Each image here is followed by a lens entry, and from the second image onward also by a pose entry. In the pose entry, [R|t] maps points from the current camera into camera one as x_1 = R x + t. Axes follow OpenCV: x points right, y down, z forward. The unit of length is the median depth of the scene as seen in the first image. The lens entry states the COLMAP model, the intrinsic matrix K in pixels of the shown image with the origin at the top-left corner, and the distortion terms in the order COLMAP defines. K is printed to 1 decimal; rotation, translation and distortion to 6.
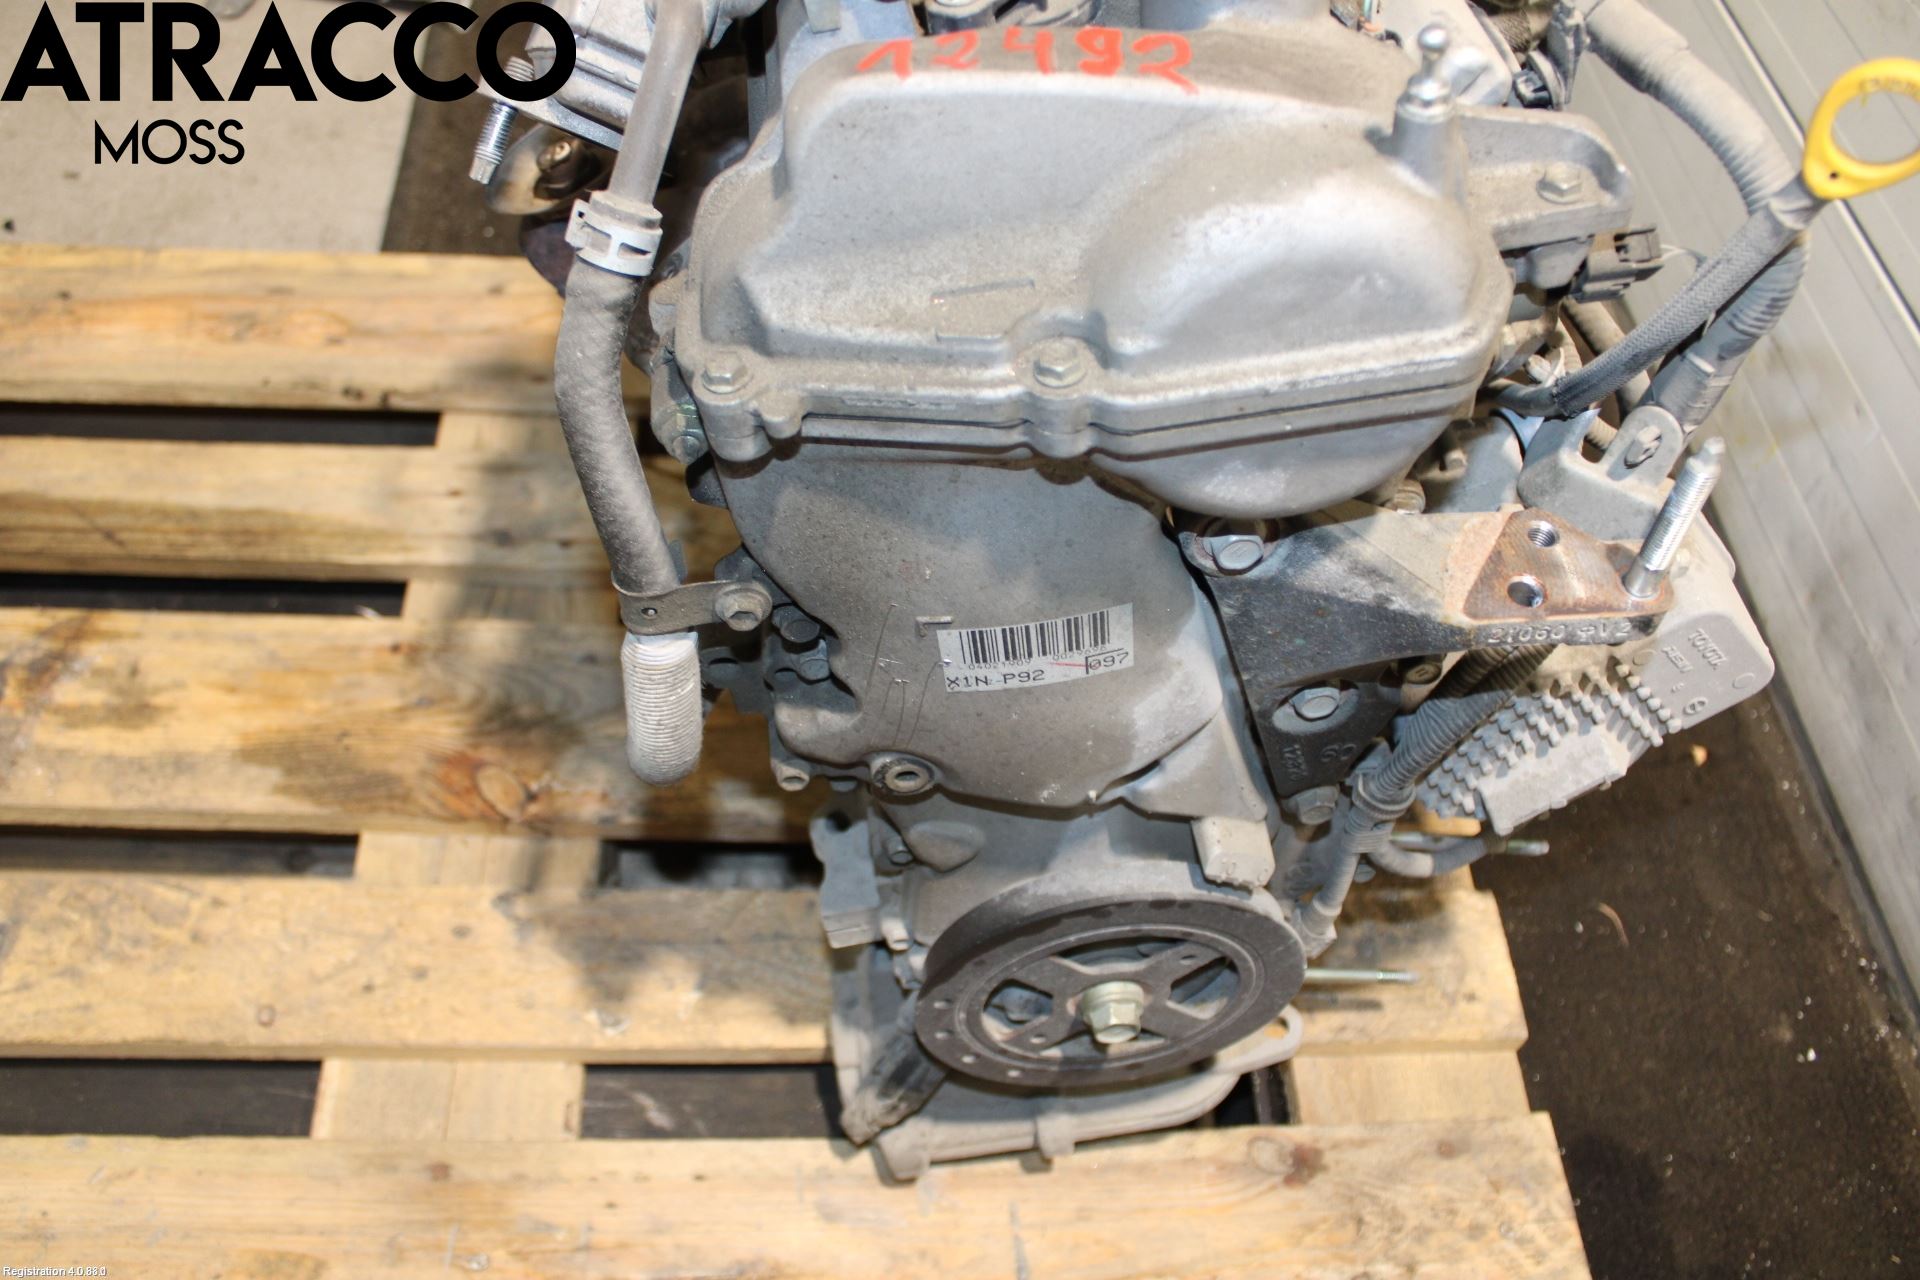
lens RADIAL K [[1541.2, 0, 951.4], [0, 1541.2, 638.7], [0, 0, 1]] dist [-0.182450, 0.149987]
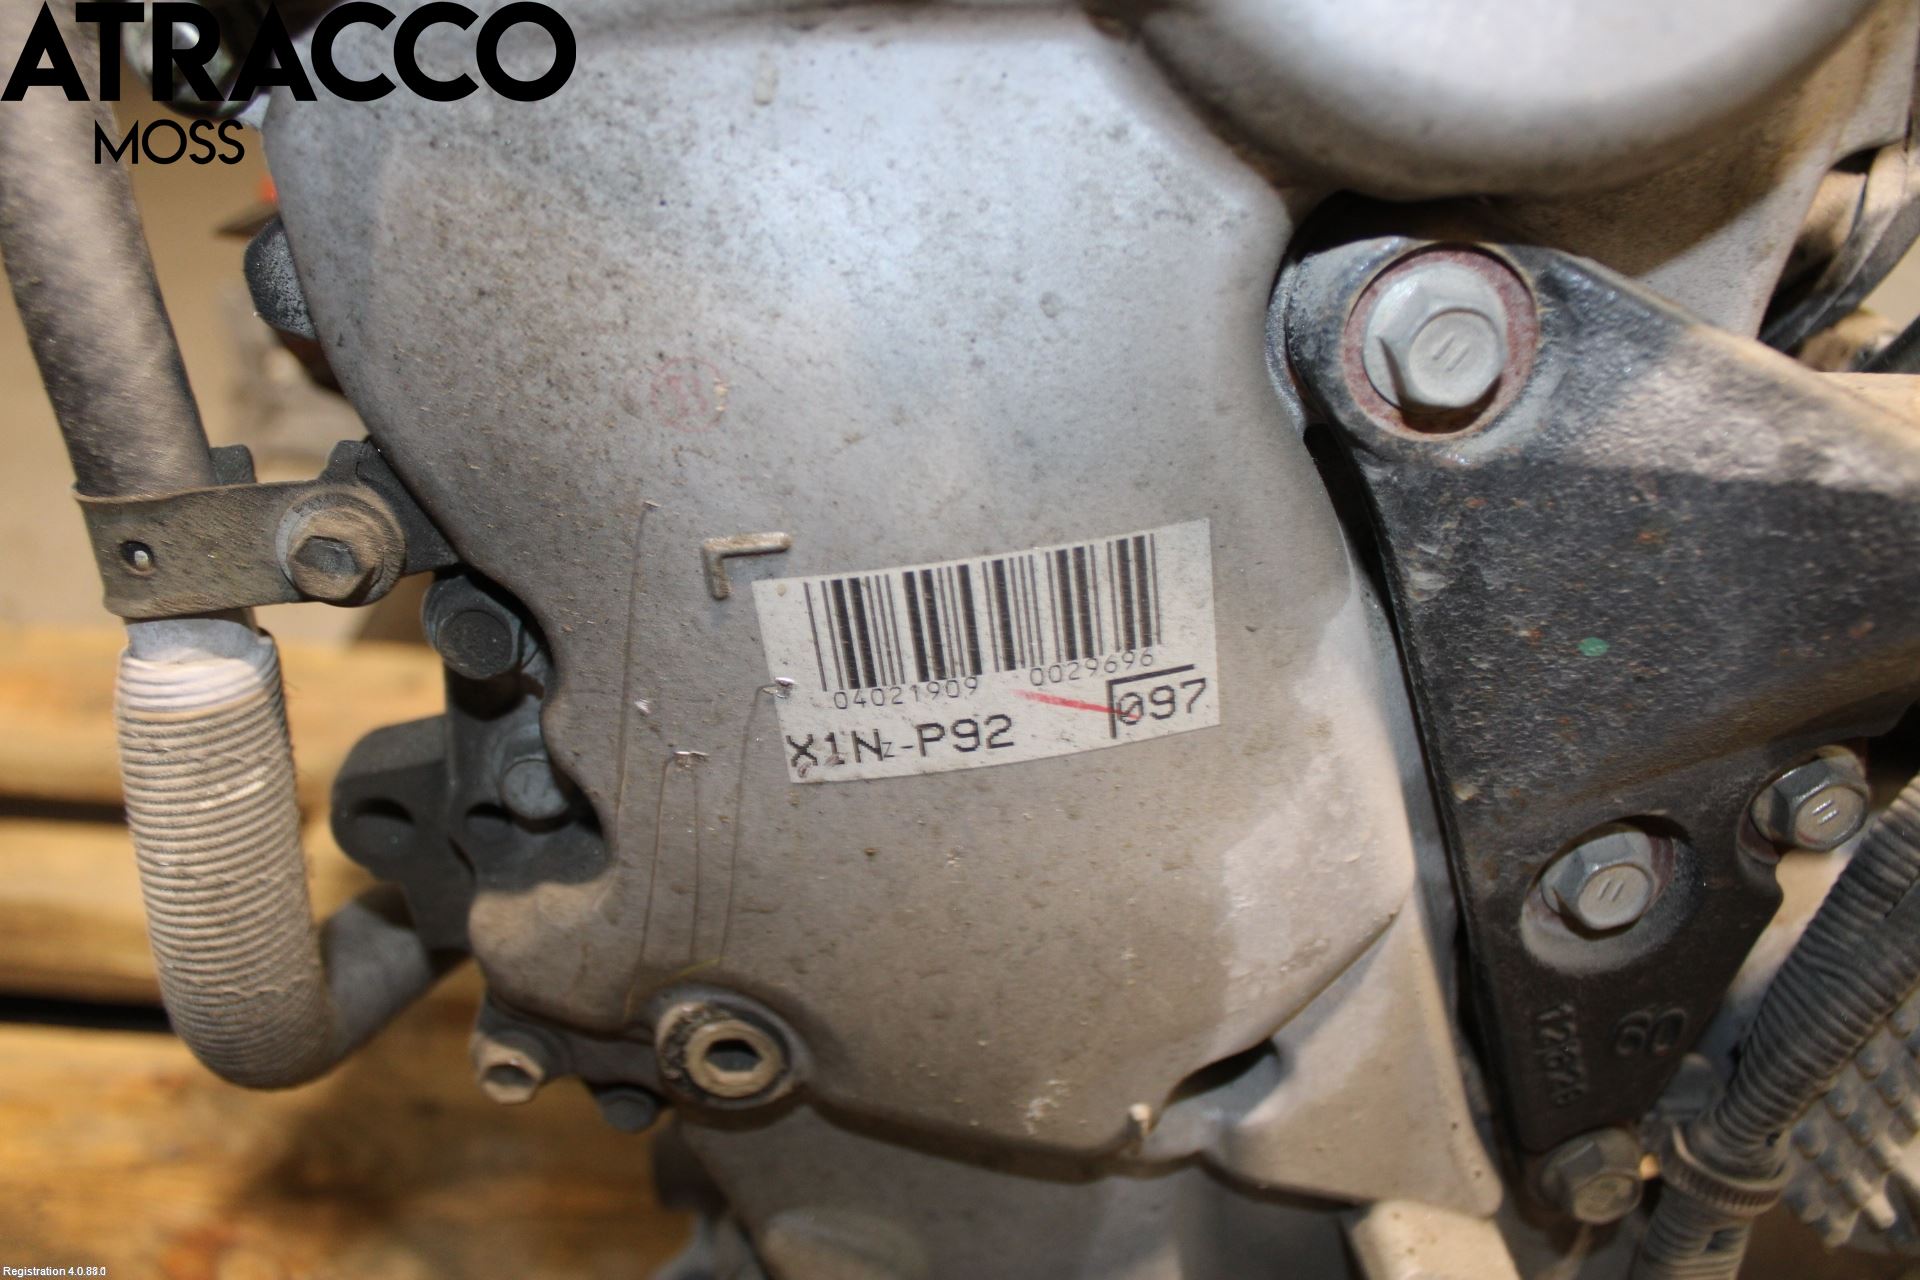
lens RADIAL K [[1541.2, 0, 951.4], [0, 1541.2, 638.7], [0, 0, 1]] dist [-0.182450, 0.149987]
pose [[0.999369, -0.002160, -0.035442, 0.057922], [-0.012097, 0.917725, -0.397032, 0.169823], [0.033384, 0.397211, 0.917120, 0.590141]]
